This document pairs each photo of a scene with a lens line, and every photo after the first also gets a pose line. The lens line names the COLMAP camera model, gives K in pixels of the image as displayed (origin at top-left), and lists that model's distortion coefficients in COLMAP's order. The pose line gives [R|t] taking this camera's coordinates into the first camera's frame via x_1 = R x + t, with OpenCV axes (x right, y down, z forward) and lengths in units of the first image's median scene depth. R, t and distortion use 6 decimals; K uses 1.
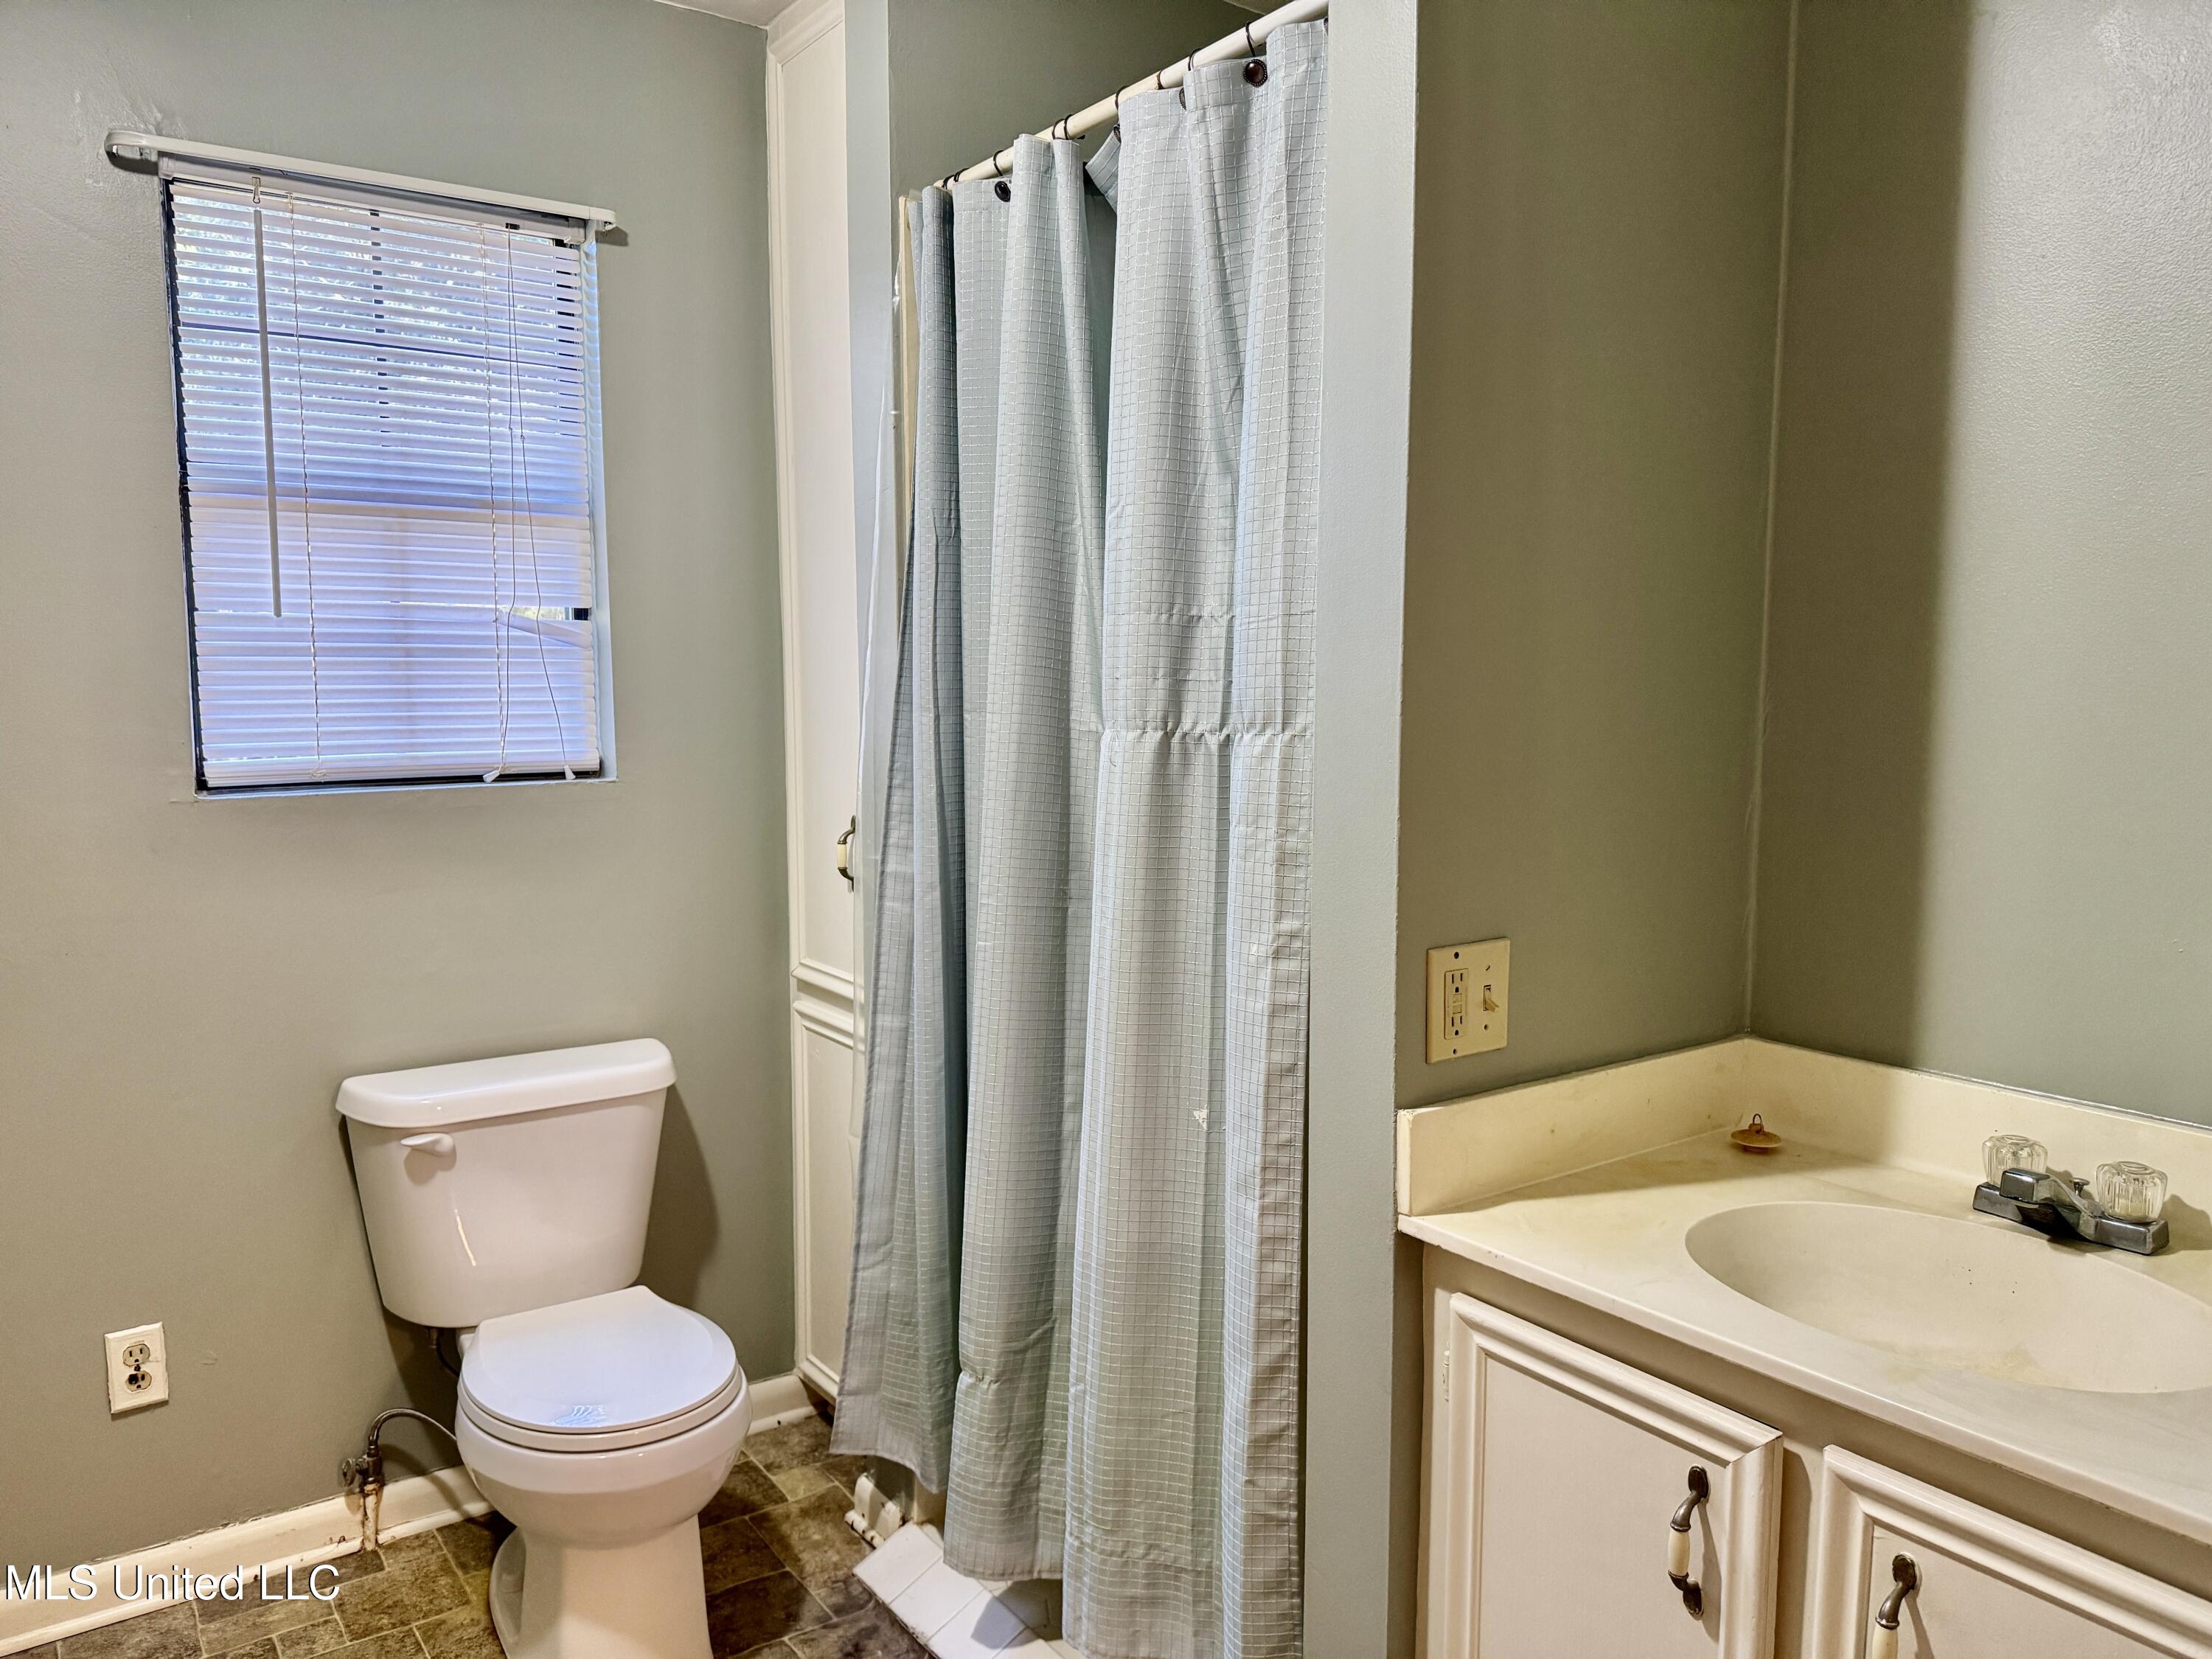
lens RADIAL K [[1551.5, 0, 1092.9], [0, 1551.5, 815.3], [0, 0, 1]] dist [0.021568, -0.029699]
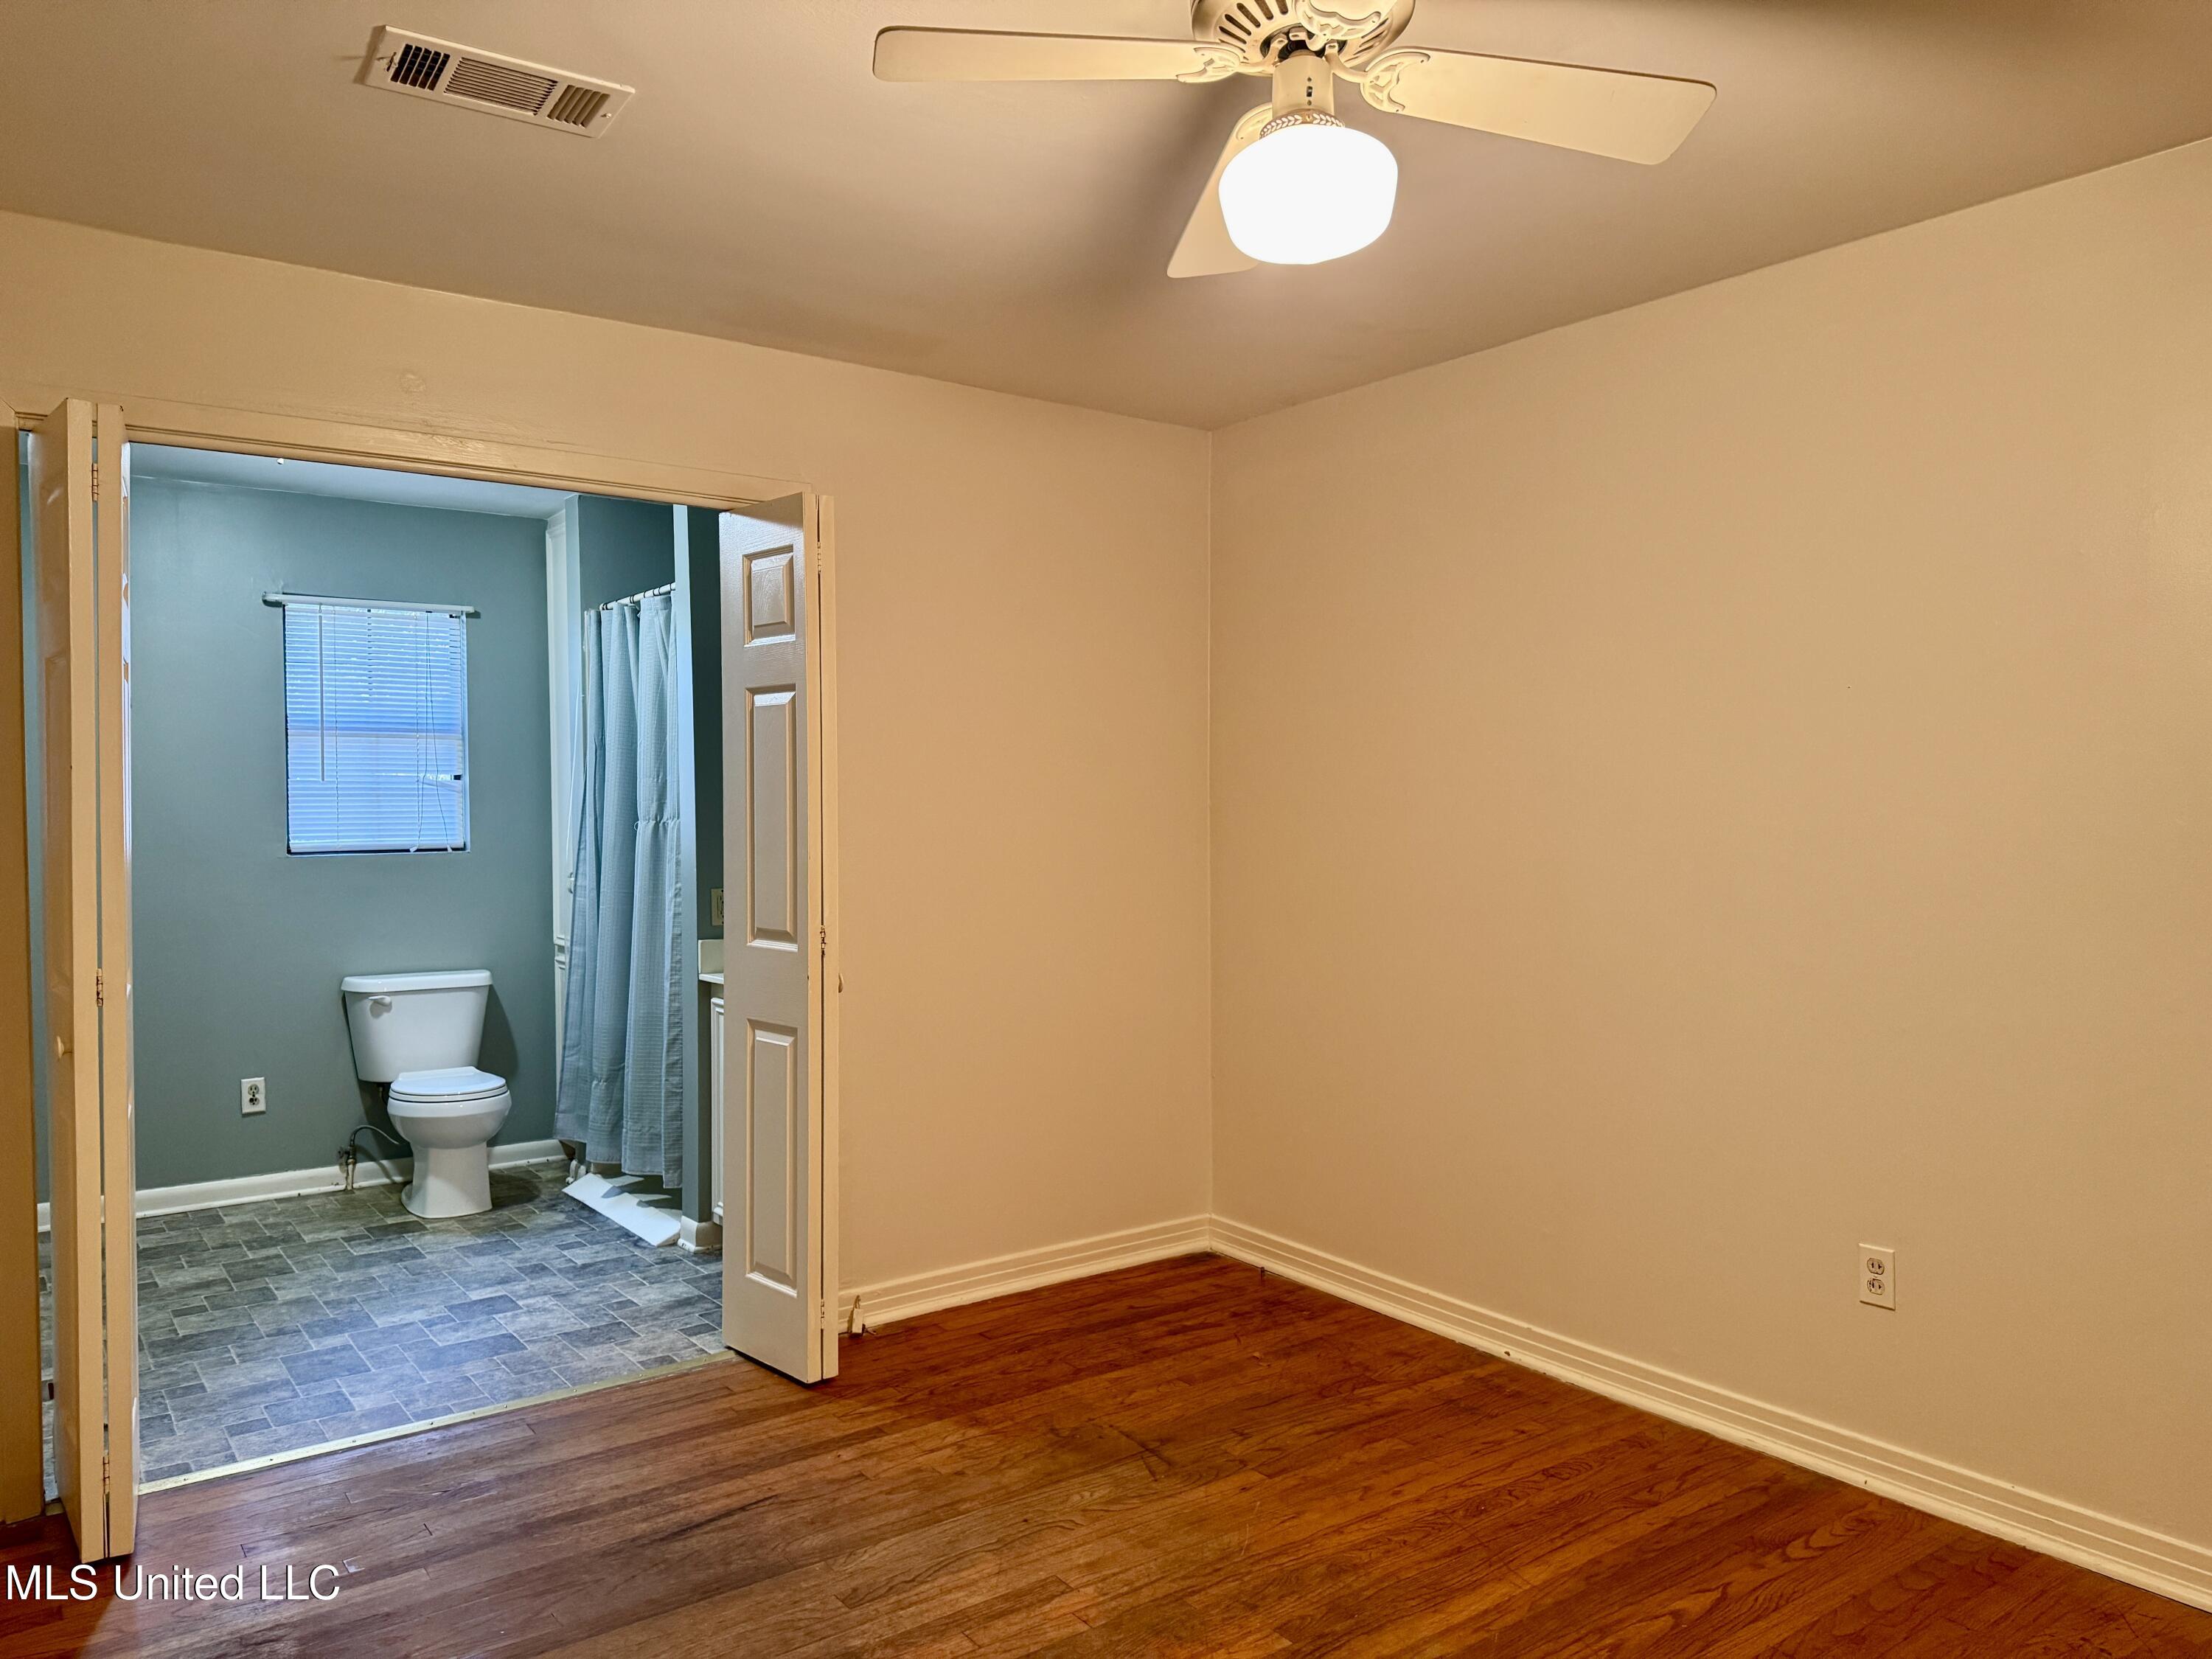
lens RADIAL K [[1551.5, 0, 1117.3], [0, 1551.5, 823.3], [0, 0, 1]] dist [0.021568, -0.029699]
pose [[0.999590, -0.009597, 0.026959, 0.623538], [0.011865, 0.996287, -0.085268, 0.153171], [-0.026041, 0.085553, 0.995993, -1.391220]]
